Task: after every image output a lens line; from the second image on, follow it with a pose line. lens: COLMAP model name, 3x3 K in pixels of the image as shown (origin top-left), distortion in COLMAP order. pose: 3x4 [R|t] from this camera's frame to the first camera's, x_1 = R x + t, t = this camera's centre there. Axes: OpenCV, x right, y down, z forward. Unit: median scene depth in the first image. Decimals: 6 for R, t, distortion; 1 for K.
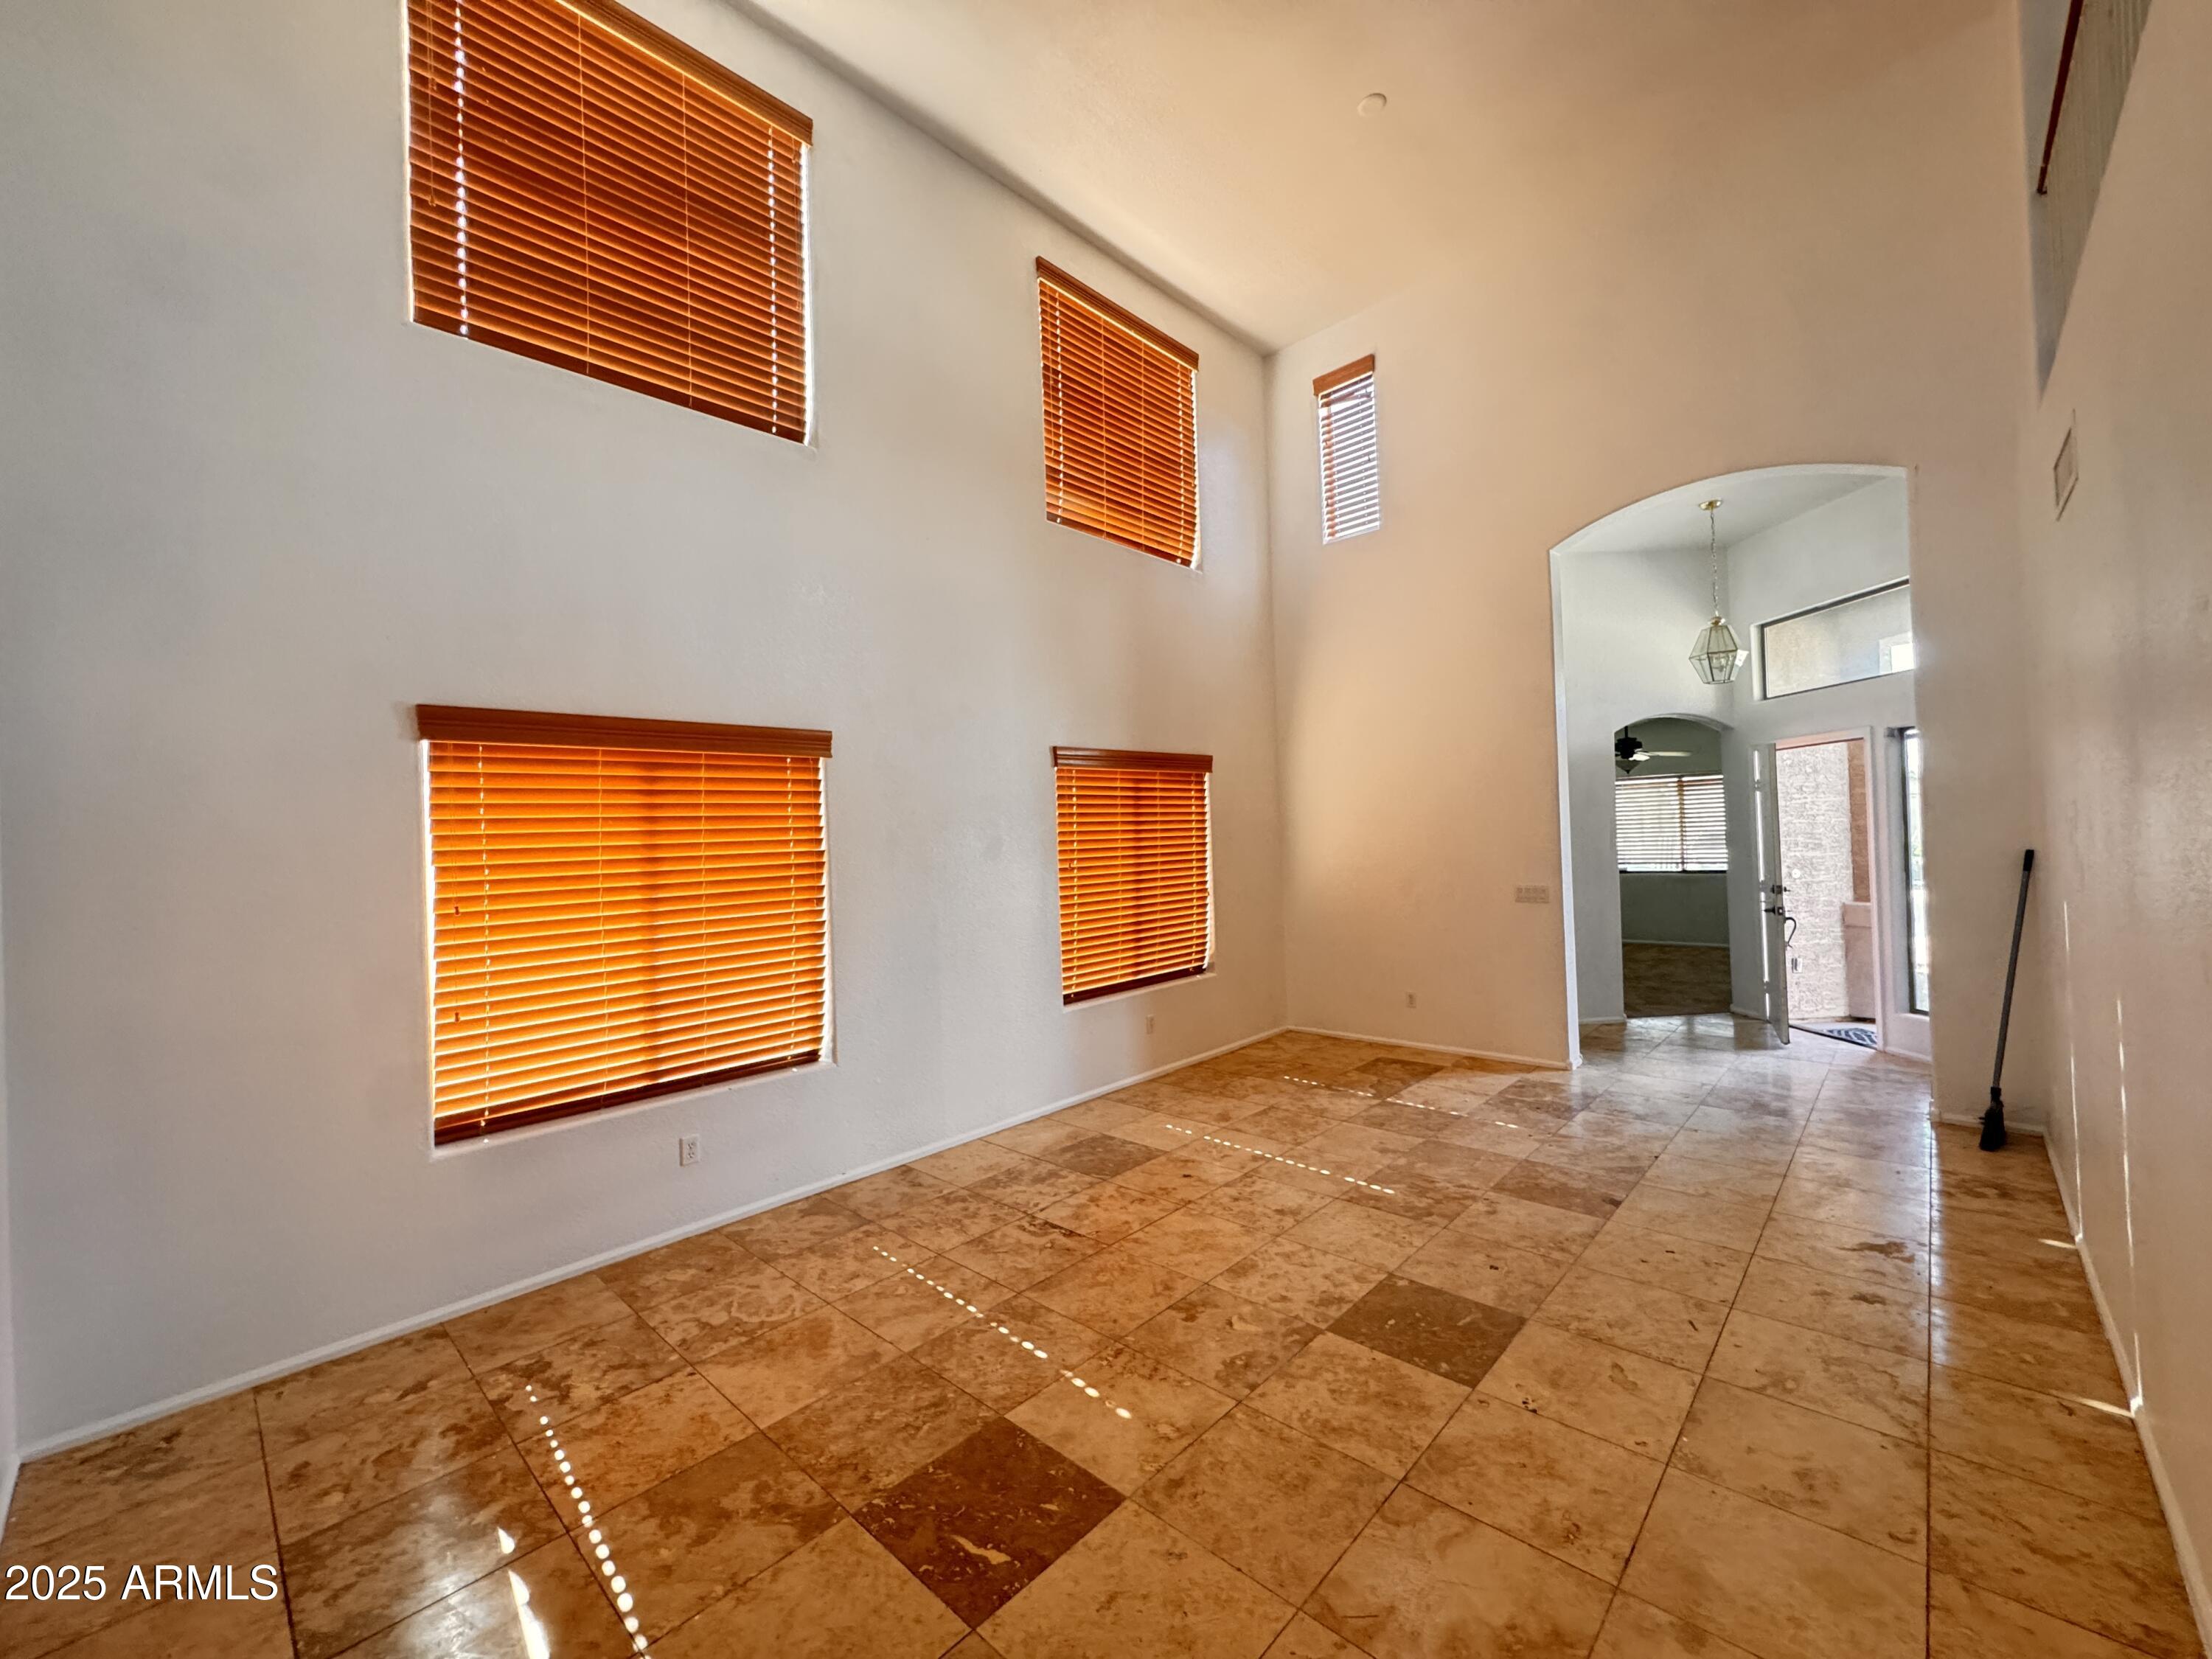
lens RADIAL K [[881.4, 0, 1107.7], [0, 881.4, 834.3], [0, 0, 1]] dist [-0.003684, 0.000822]
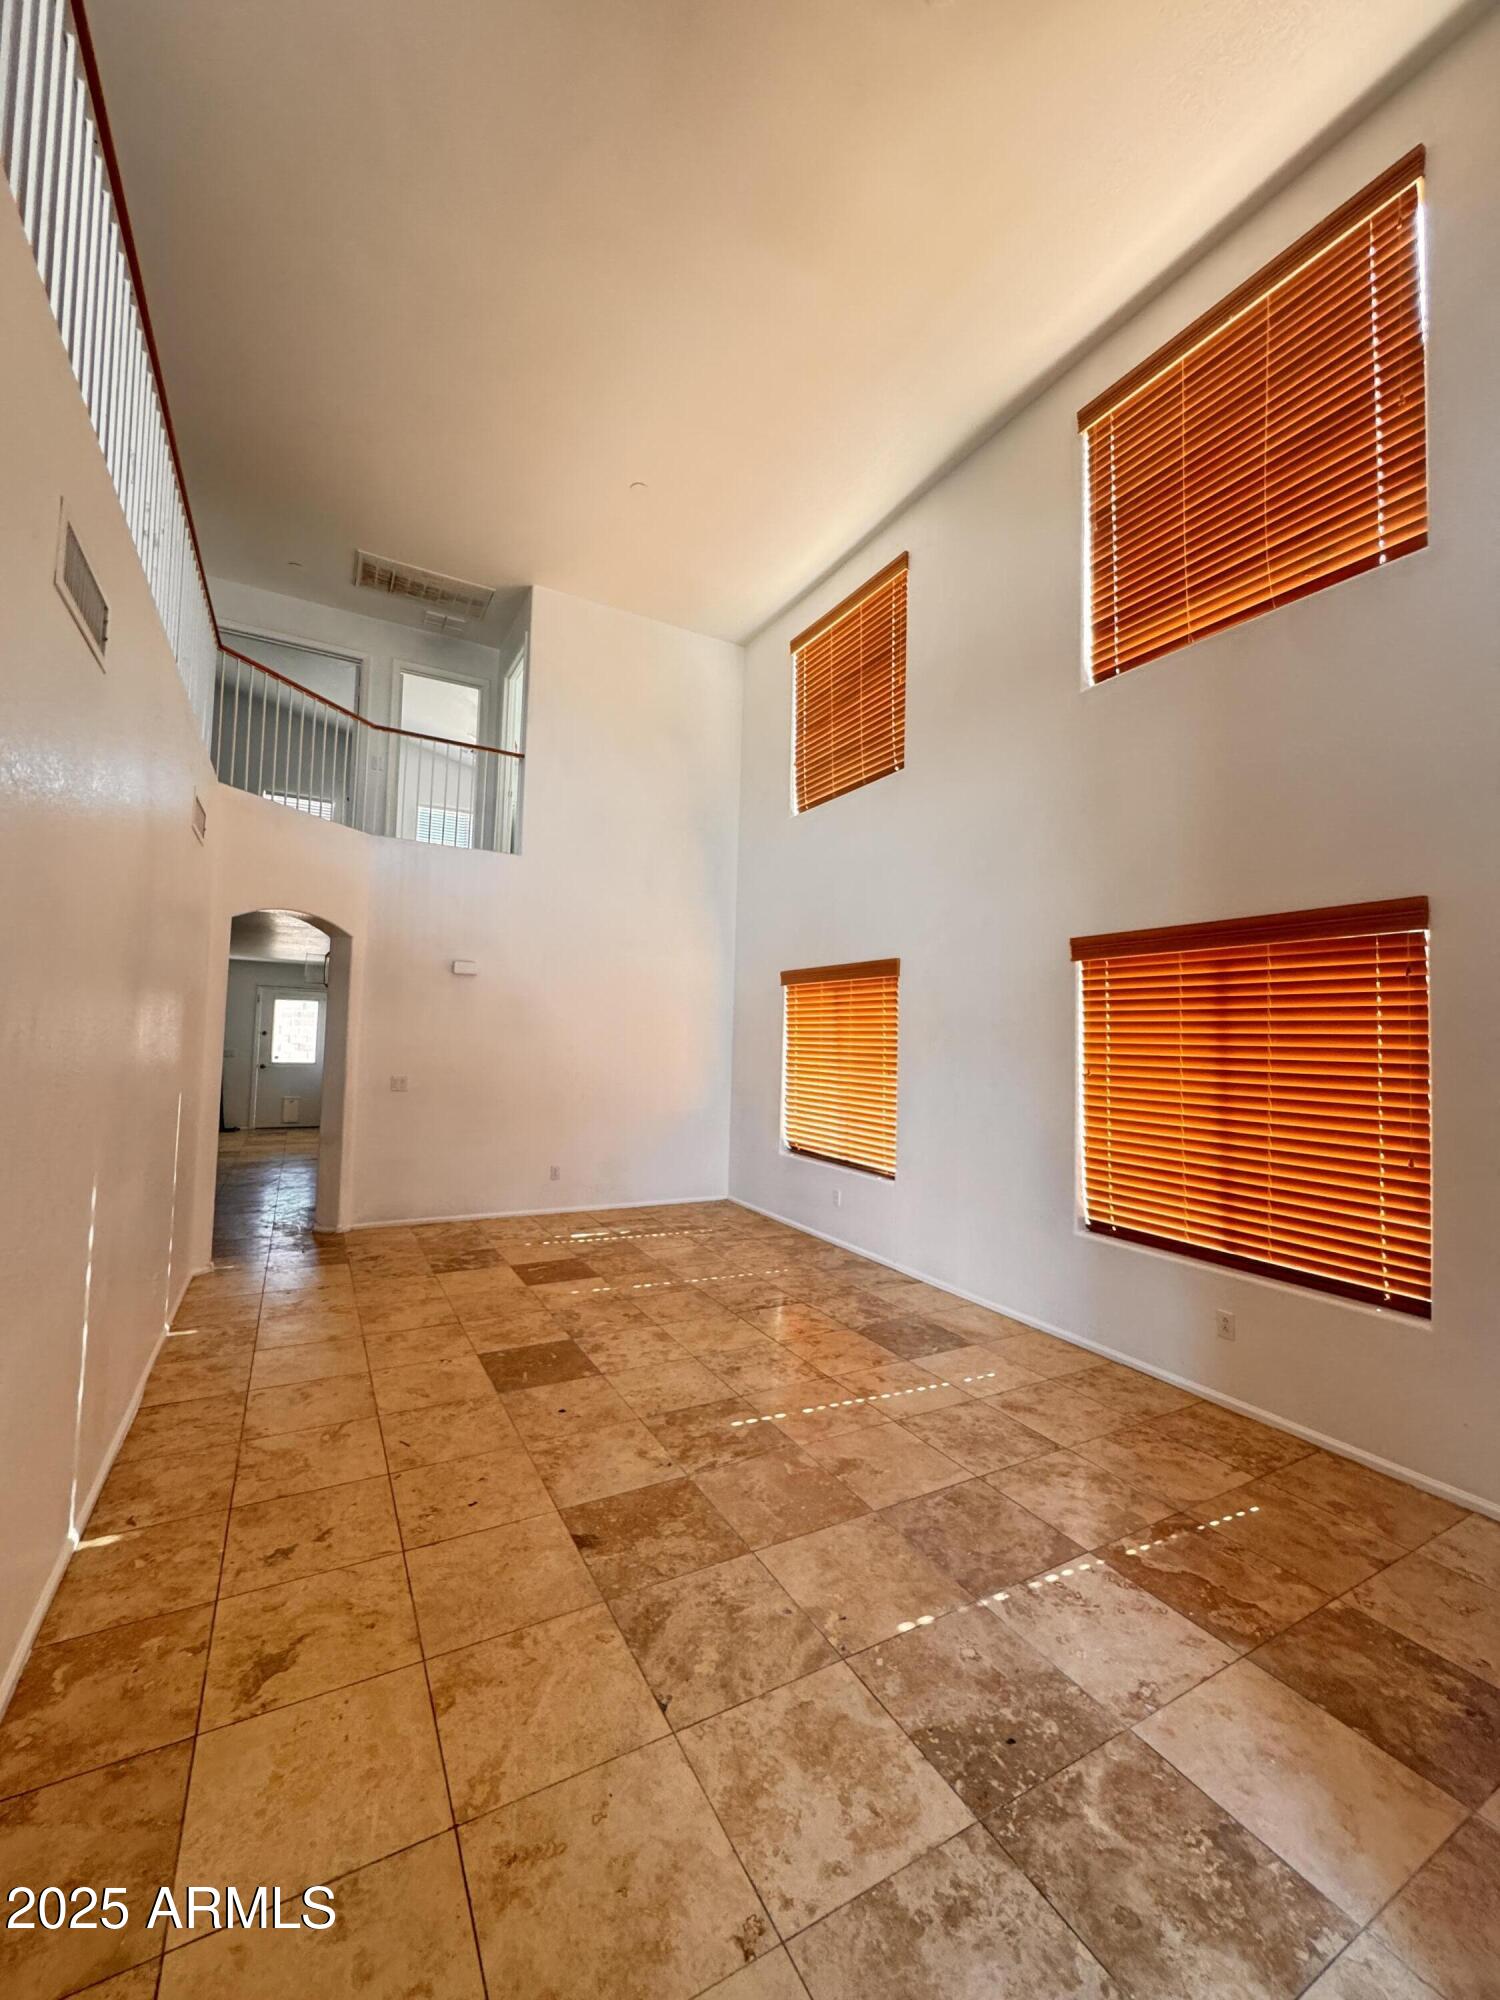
lens RADIAL K [[796.9, 0, 746.8], [0, 796.9, 1002.8], [0, 0, 1]] dist [-0.003684, 0.000822]
pose [[-0.305225, -0.011730, -0.952208, 1.155087], [-0.012343, 0.999889, -0.008361, -0.031706], [0.952200, 0.009201, -0.305335, 1.306293]]
